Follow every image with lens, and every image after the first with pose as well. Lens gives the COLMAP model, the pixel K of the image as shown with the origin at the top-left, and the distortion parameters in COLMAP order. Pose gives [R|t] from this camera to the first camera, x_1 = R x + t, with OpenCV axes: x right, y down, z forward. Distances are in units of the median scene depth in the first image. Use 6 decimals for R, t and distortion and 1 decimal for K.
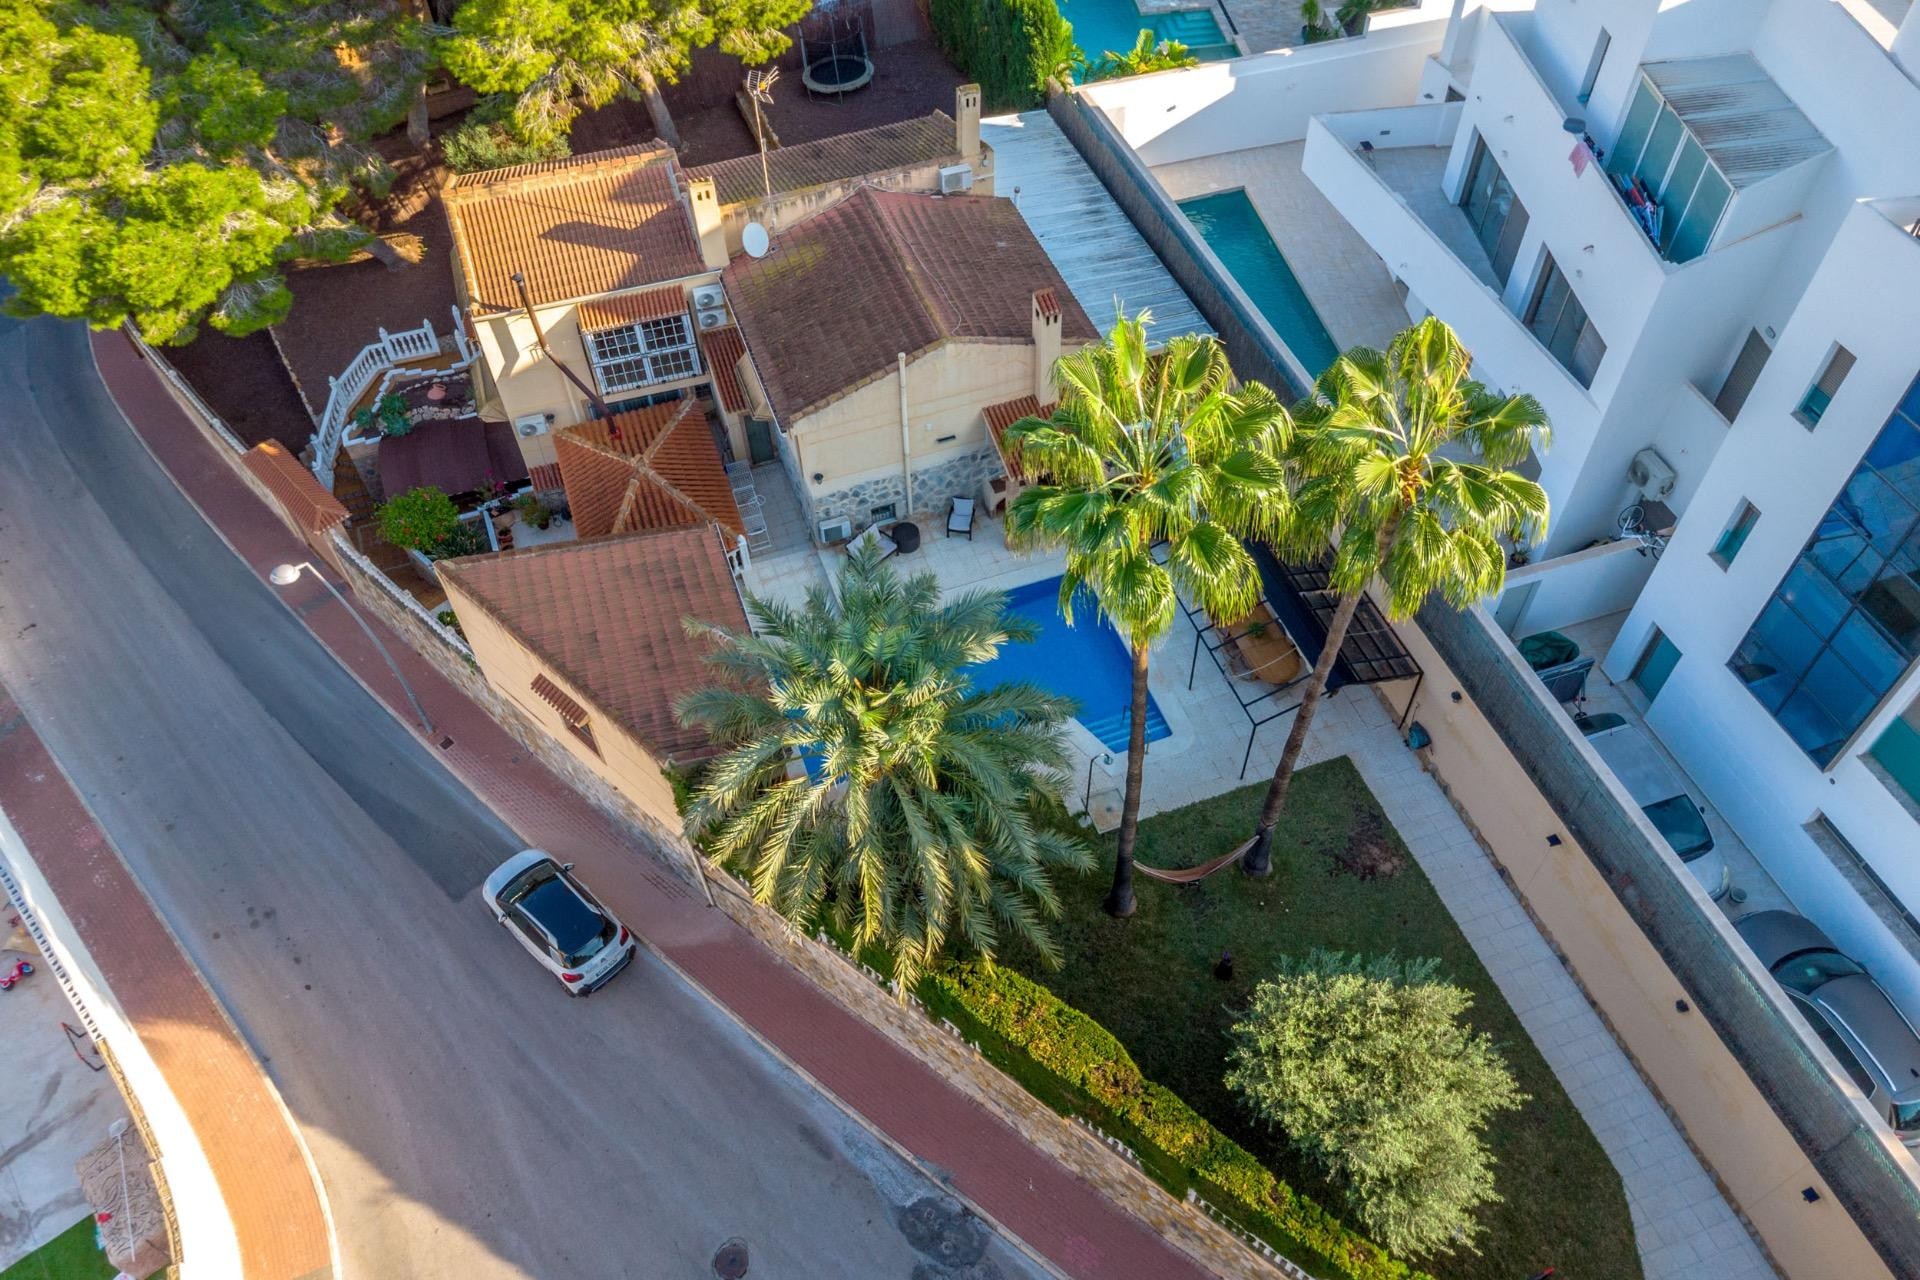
lens RADIAL K [[1378.4, 0, 967.5], [0, 1378.4, 642.6], [0, 0, 1]] dist [0.009919, -0.001615]
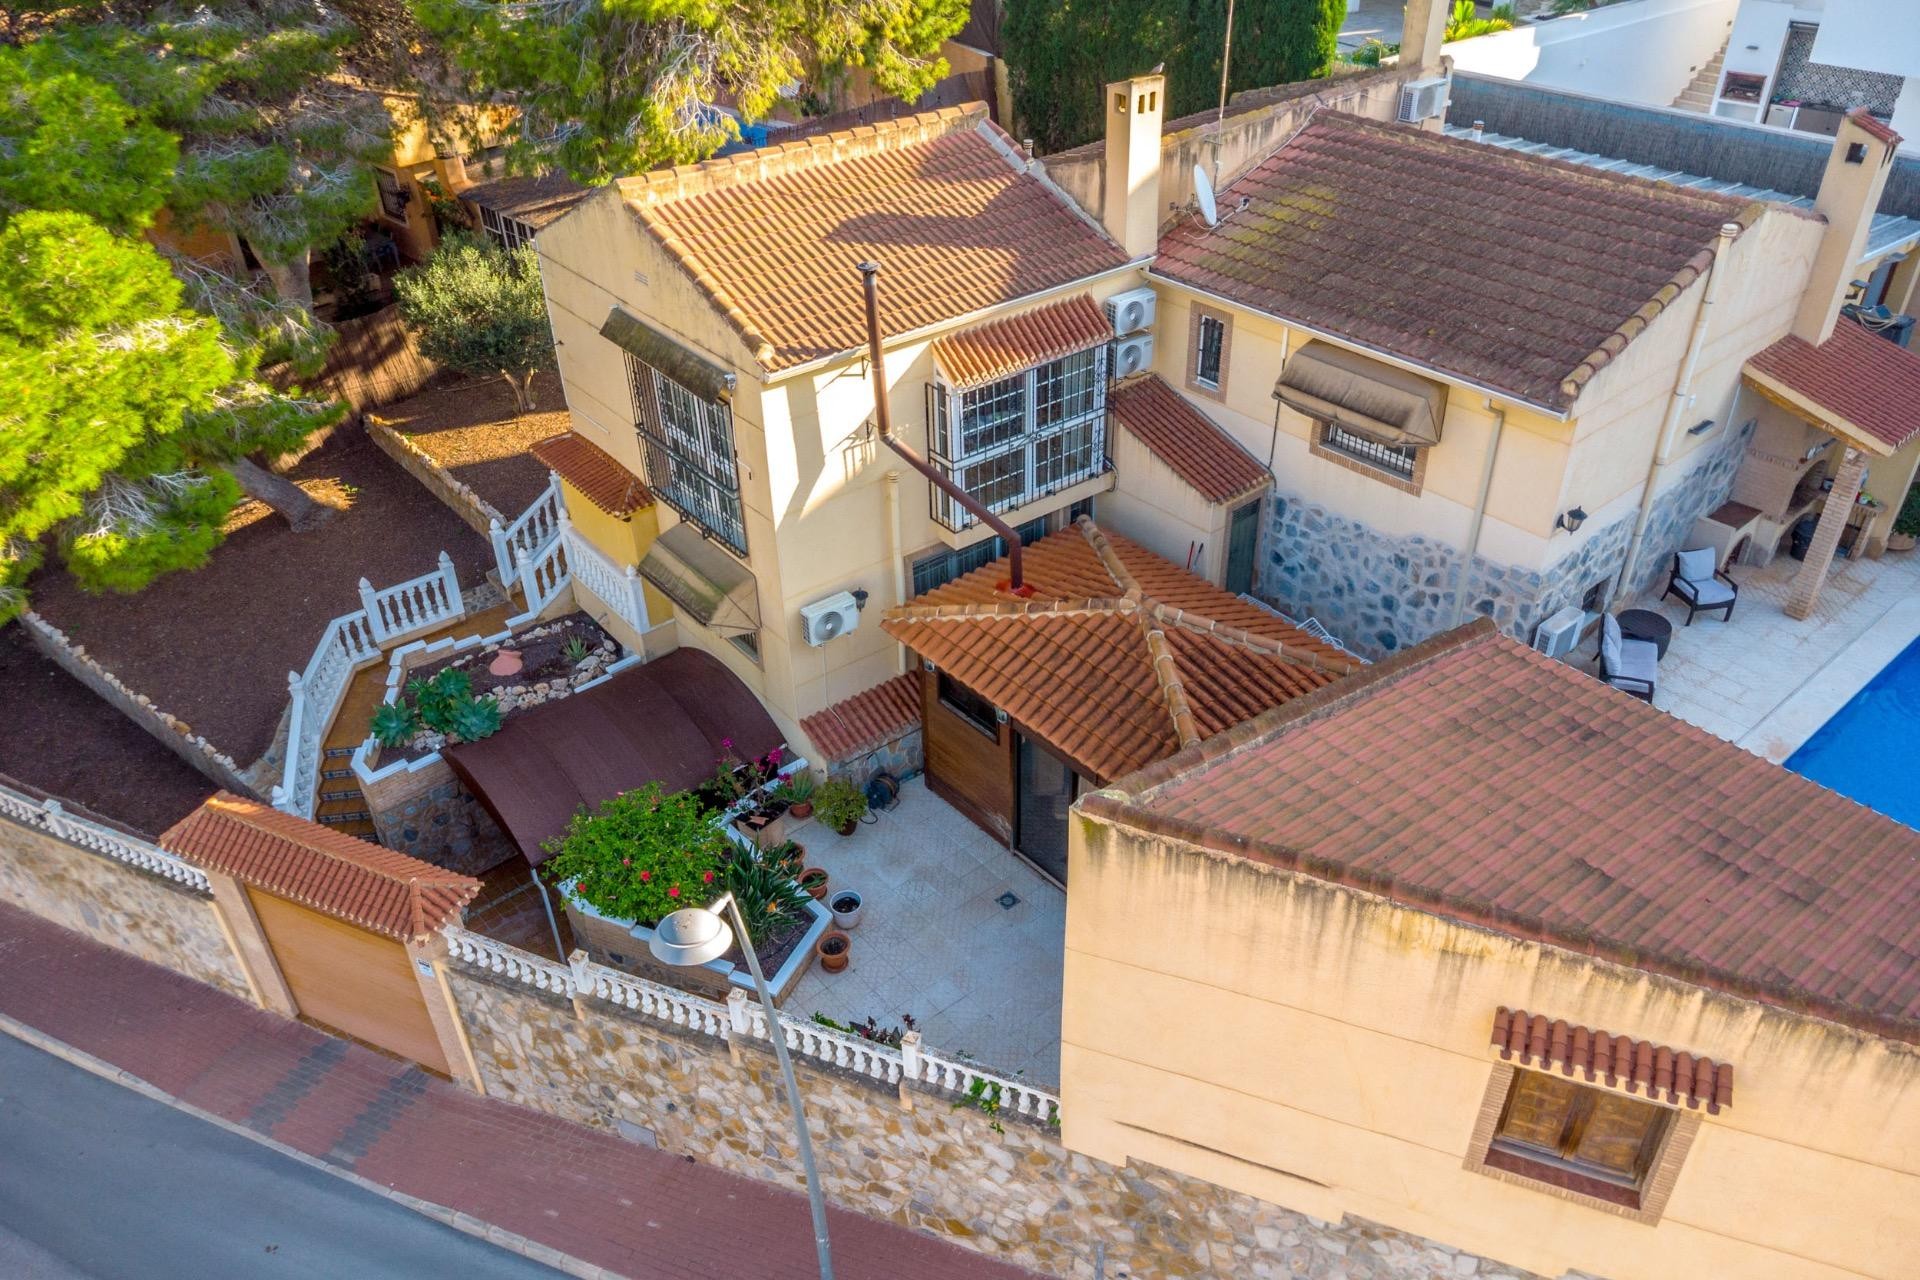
lens RADIAL K [[1378.4, 0, 967.5], [0, 1378.4, 642.6], [0, 0, 1]] dist [0.009919, -0.001615]
pose [[0.936583, -0.198966, 0.288487, -0.435658], [0.273608, 0.929535, -0.247189, -0.012424], [-0.218977, 0.310446, 0.925026, 0.556352]]
